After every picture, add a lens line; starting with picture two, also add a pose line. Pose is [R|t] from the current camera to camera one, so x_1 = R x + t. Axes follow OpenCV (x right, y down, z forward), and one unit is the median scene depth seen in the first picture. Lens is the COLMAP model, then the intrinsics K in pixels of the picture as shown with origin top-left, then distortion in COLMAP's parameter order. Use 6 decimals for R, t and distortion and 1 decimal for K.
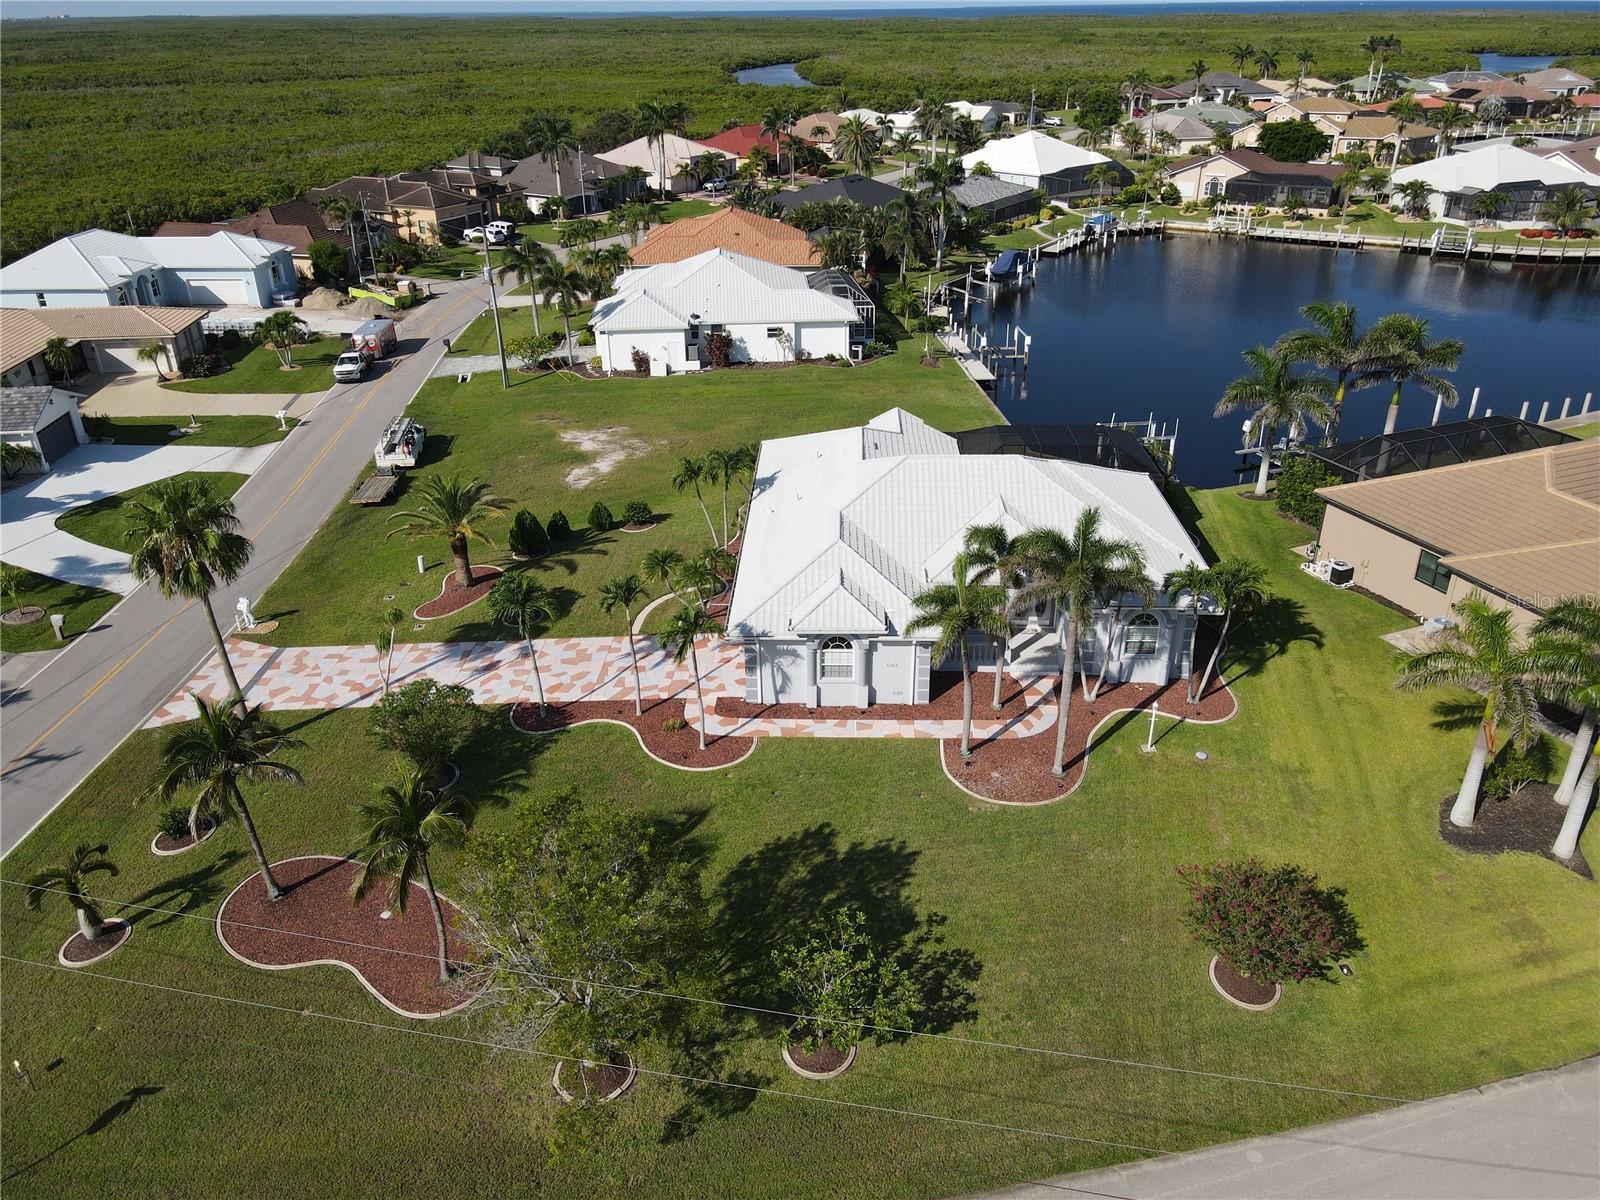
lens RADIAL K [[1178.1, 0, 797.8], [0, 1178.1, 602.3], [0, 0, 1]] dist [-0.003868, 0.032249]
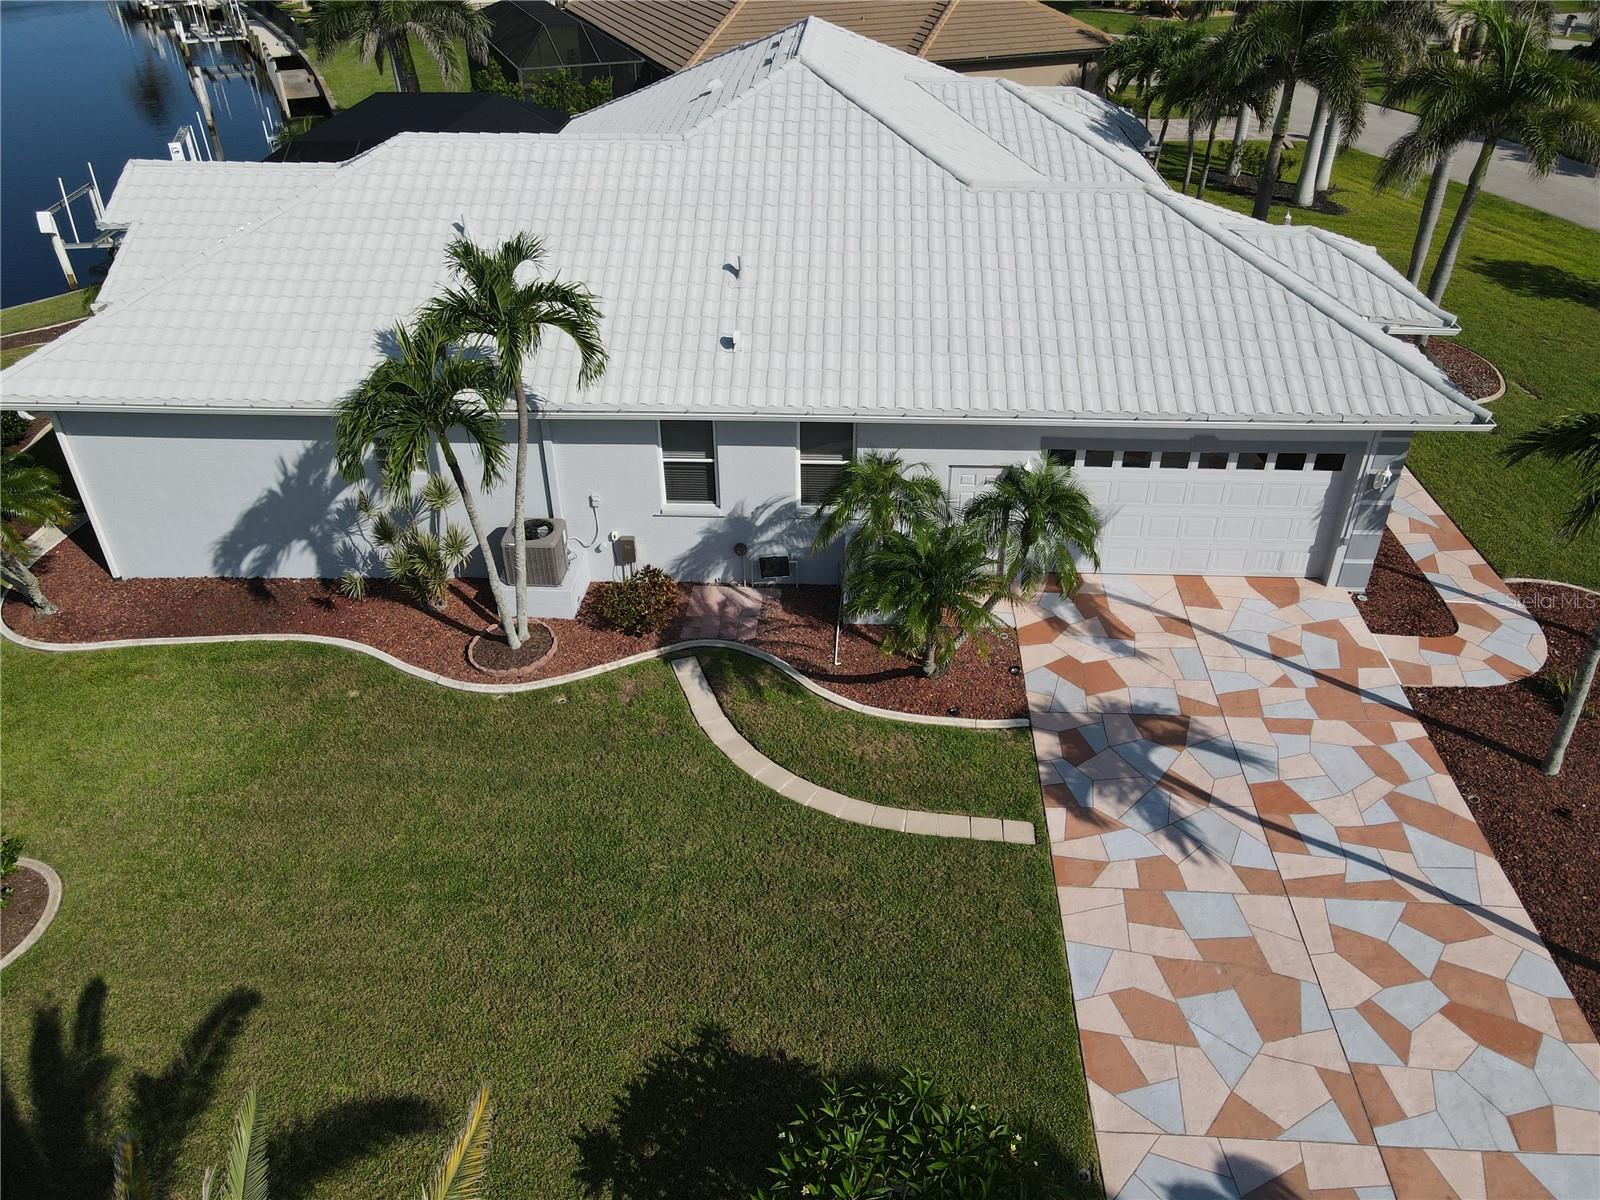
lens RADIAL K [[1178.1, 0, 796.3], [0, 1178.1, 597.3], [0, 0, 1]] dist [-0.003868, 0.032249]
pose [[0.013222, -0.540493, 0.841245, -0.385542], [0.460881, 0.749914, 0.474570, -0.195705], [-0.887363, 0.381439, 0.259018, 1.062158]]
